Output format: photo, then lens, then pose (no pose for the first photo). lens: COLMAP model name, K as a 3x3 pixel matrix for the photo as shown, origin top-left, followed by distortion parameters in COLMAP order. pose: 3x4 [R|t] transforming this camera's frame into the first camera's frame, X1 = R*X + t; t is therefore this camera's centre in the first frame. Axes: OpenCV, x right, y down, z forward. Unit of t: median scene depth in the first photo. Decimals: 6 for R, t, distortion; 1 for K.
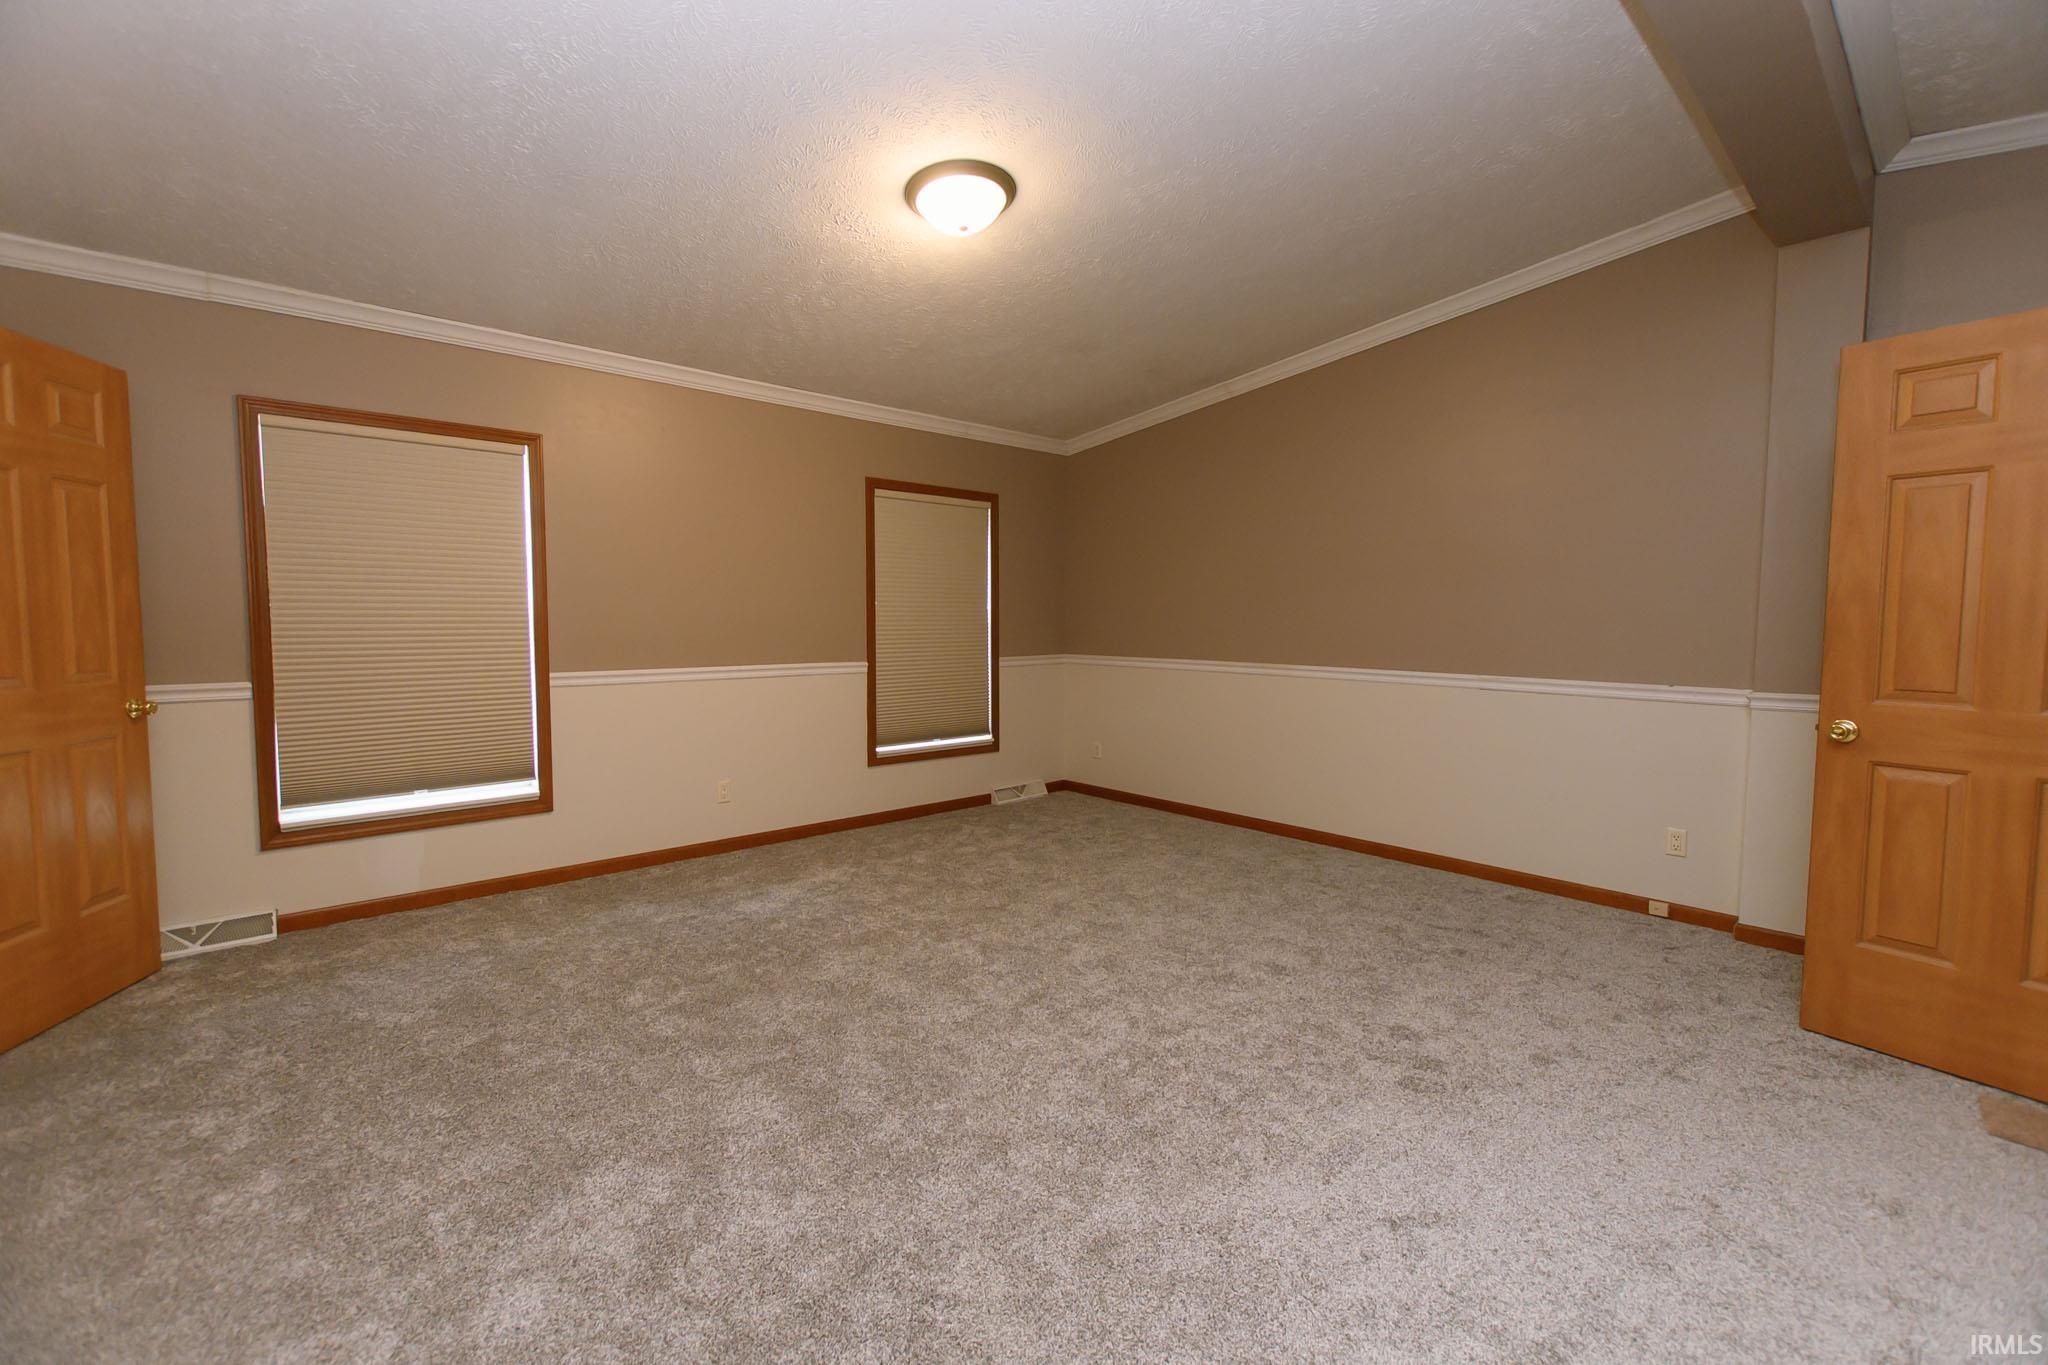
lens RADIAL K [[889.9, 0, 1041.7], [0, 889.9, 684.9], [0, 0, 1]] dist [0.006378, -0.001647]
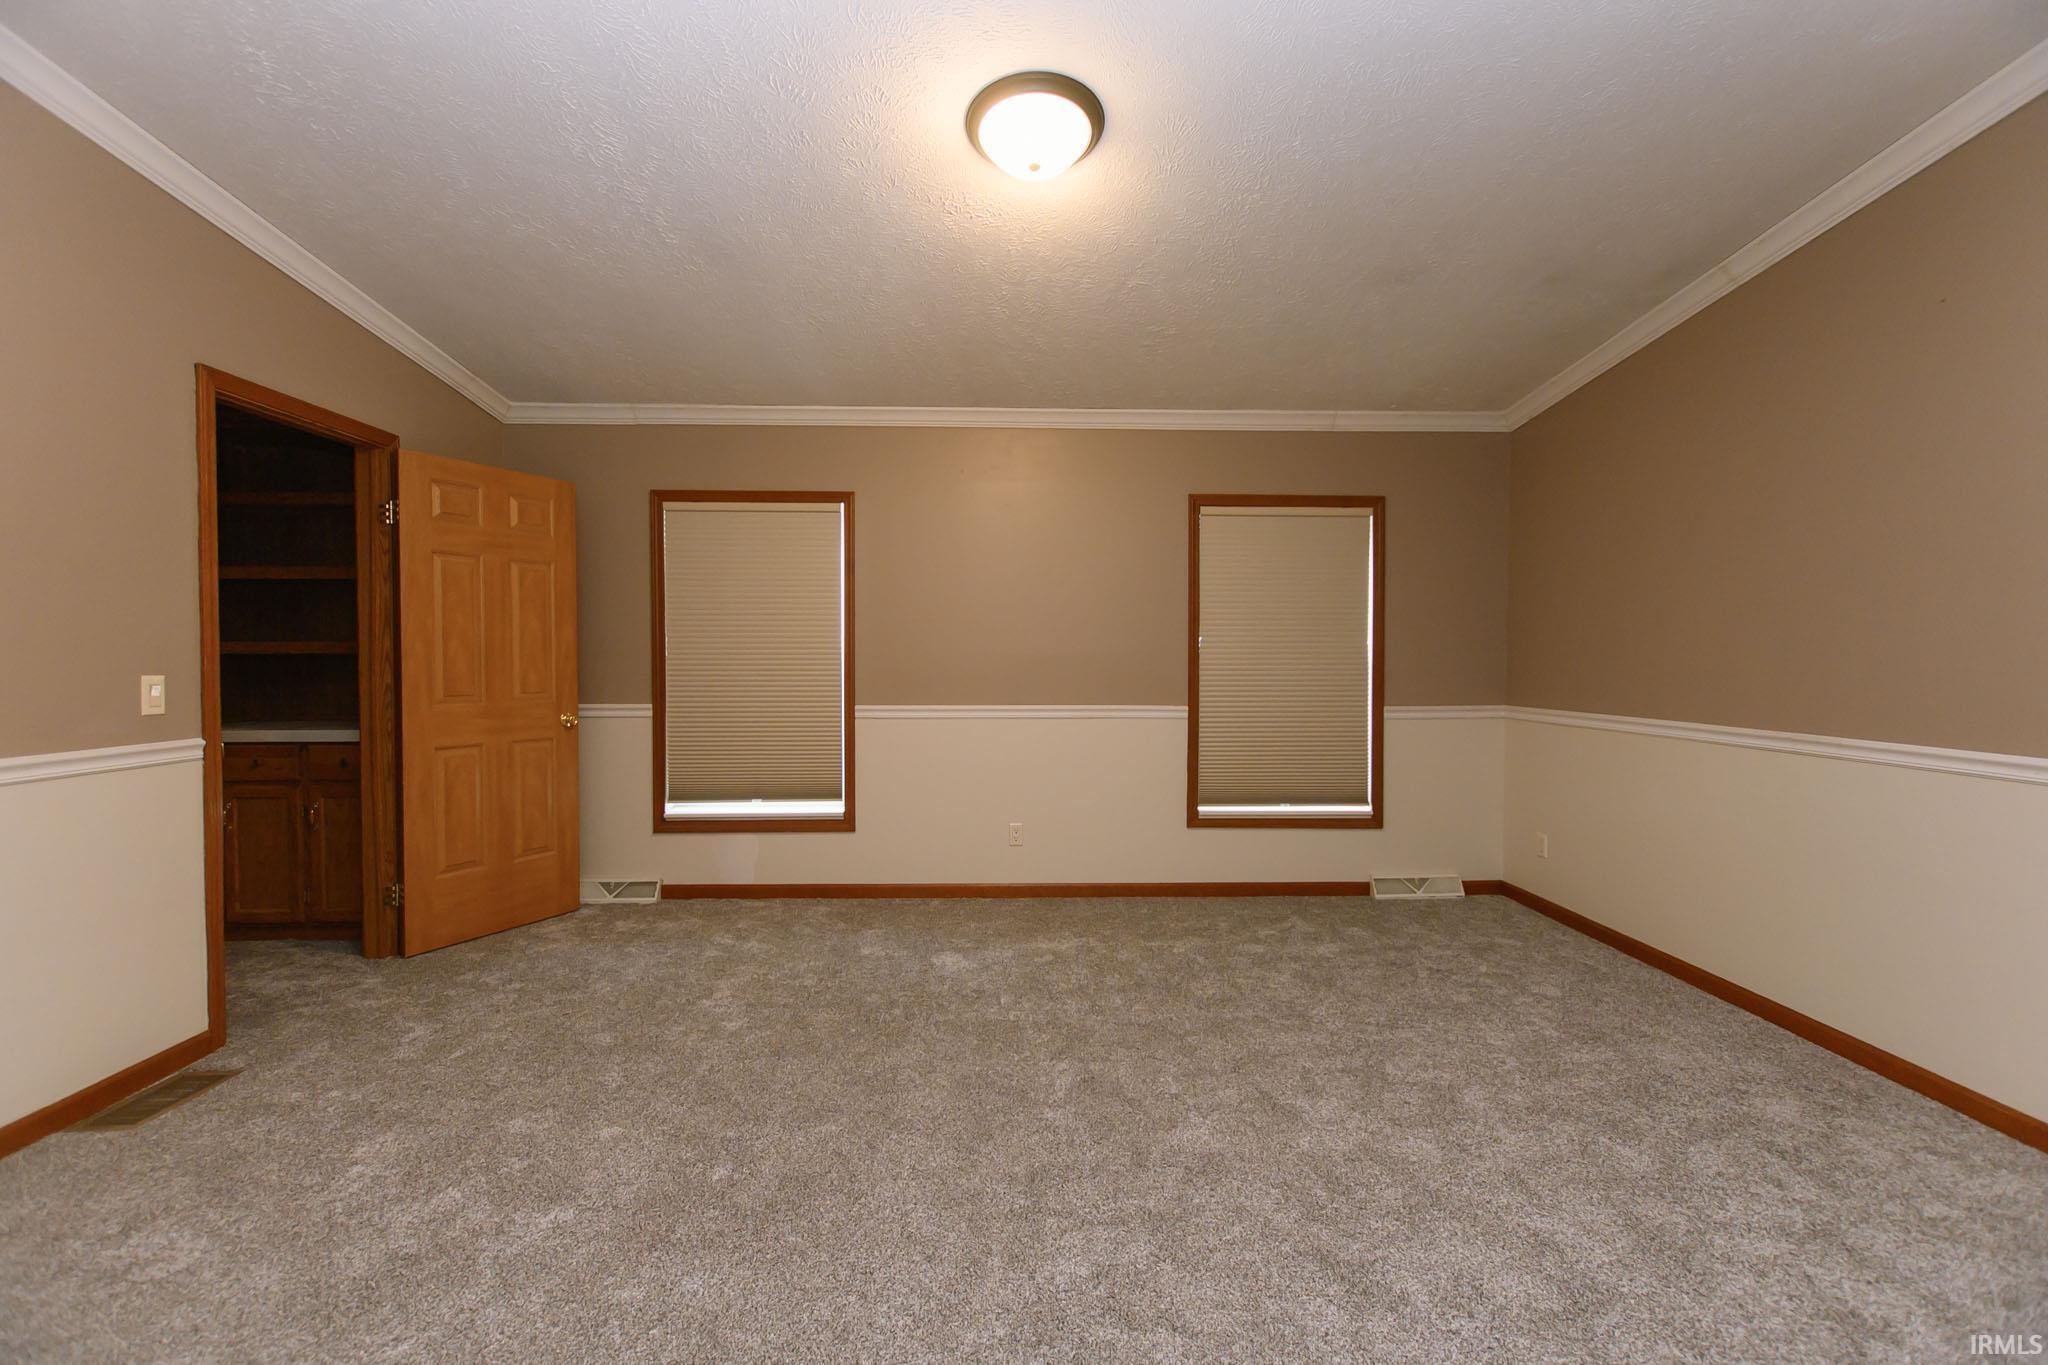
lens RADIAL K [[889.9, 0, 1017.8], [0, 889.9, 684.2], [0, 0, 1]] dist [0.006378, -0.001647]
pose [[0.747348, 0.019832, -0.664137, 0.349116], [-0.049600, 0.998431, -0.026000, -0.022172], [0.662579, 0.052372, 0.747159, 0.327430]]
